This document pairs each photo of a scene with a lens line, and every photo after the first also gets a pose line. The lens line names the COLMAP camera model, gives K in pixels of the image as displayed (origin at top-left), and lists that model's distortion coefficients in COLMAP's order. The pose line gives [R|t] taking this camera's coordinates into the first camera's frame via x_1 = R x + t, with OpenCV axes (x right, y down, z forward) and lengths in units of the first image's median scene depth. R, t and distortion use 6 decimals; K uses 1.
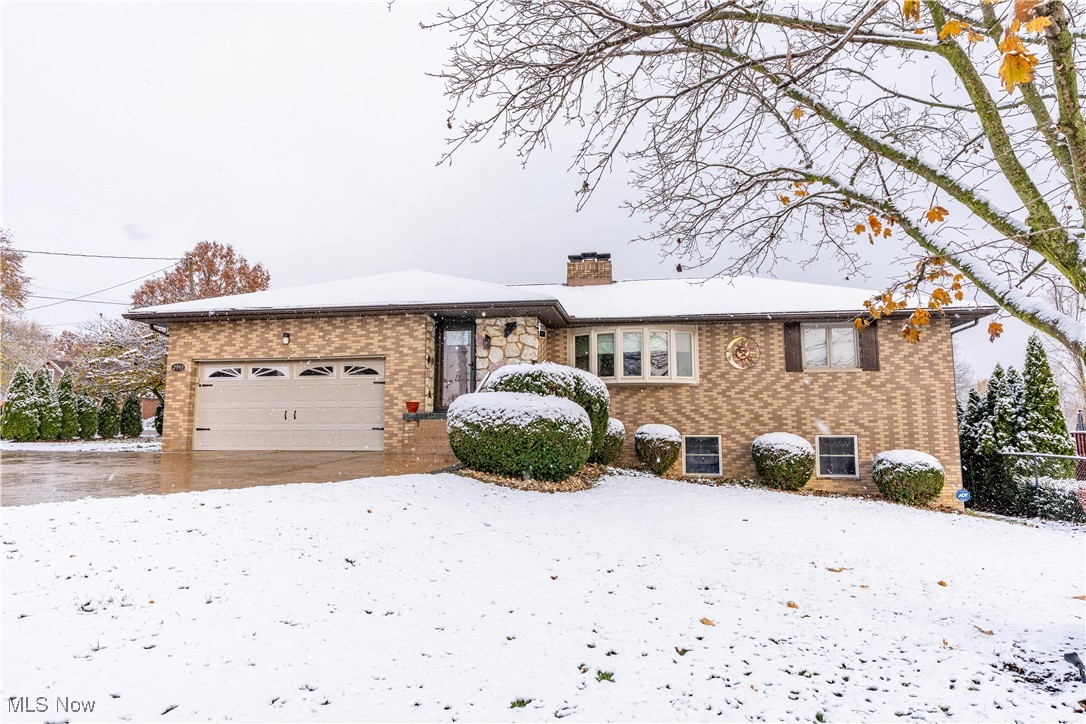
lens RADIAL K [[639.5, 0, 545.8], [0, 639.5, 362.8], [0, 0, 1]] dist [-0.006399, -0.000151]
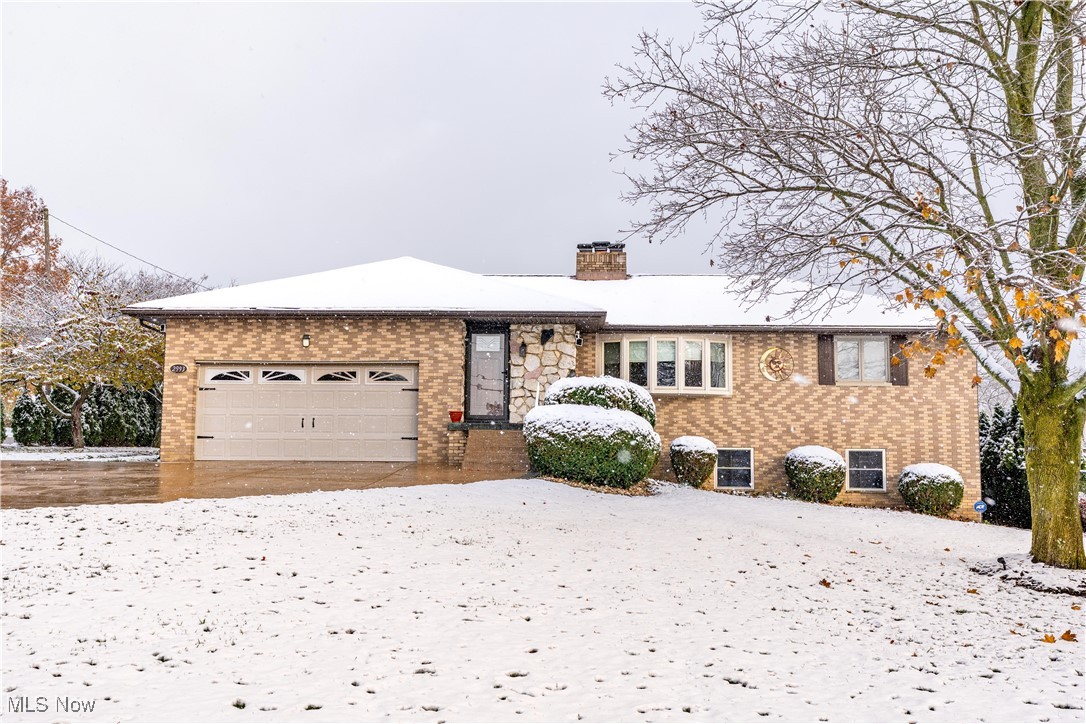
lens RADIAL K [[976.6, 0, 541.6], [0, 976.6, 362.5], [0, 0, 1]] dist [-0.002296, 0.003734]
pose [[0.992069, 0.018897, 0.124267, -0.240631], [-0.021705, 0.999538, 0.021283, -0.043468], [-0.123808, -0.023811, 0.992020, -0.450634]]
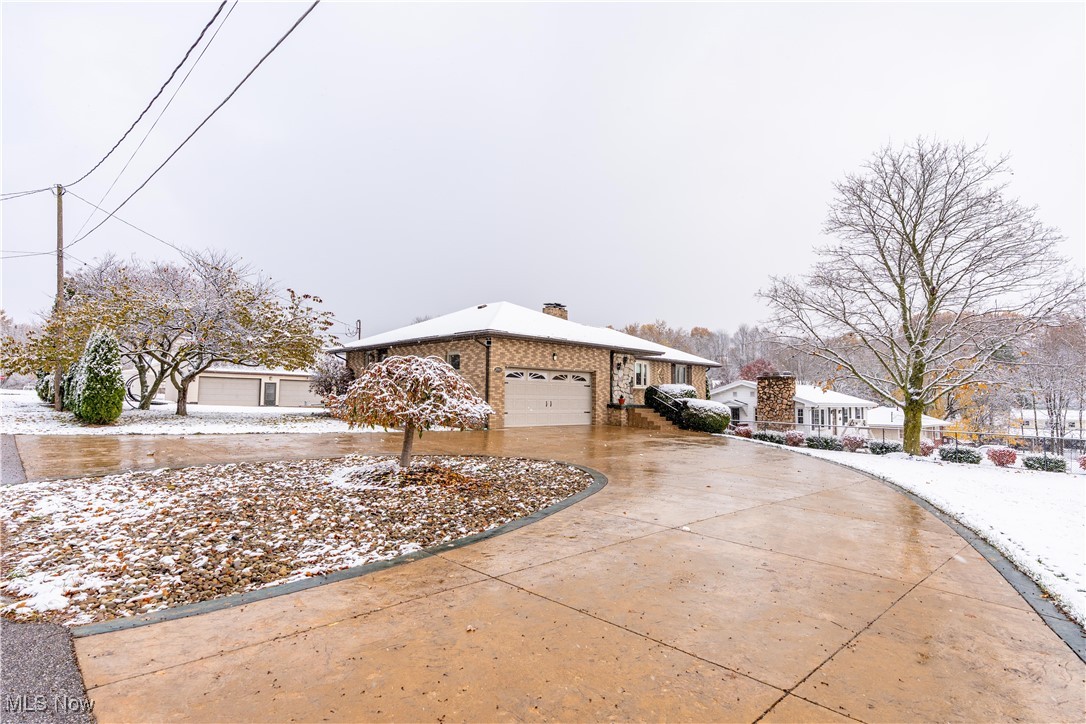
lens RADIAL K [[596.7, 0, 543.6], [0, 596.7, 361.9], [0, 0, 1]] dist [-0.000118, -0.000001]
pose [[0.568391, 0.060349, 0.820542, -1.637816], [-0.107145, 0.994243, 0.001096, -0.023026], [-0.815752, -0.088540, 0.571585, 0.166115]]
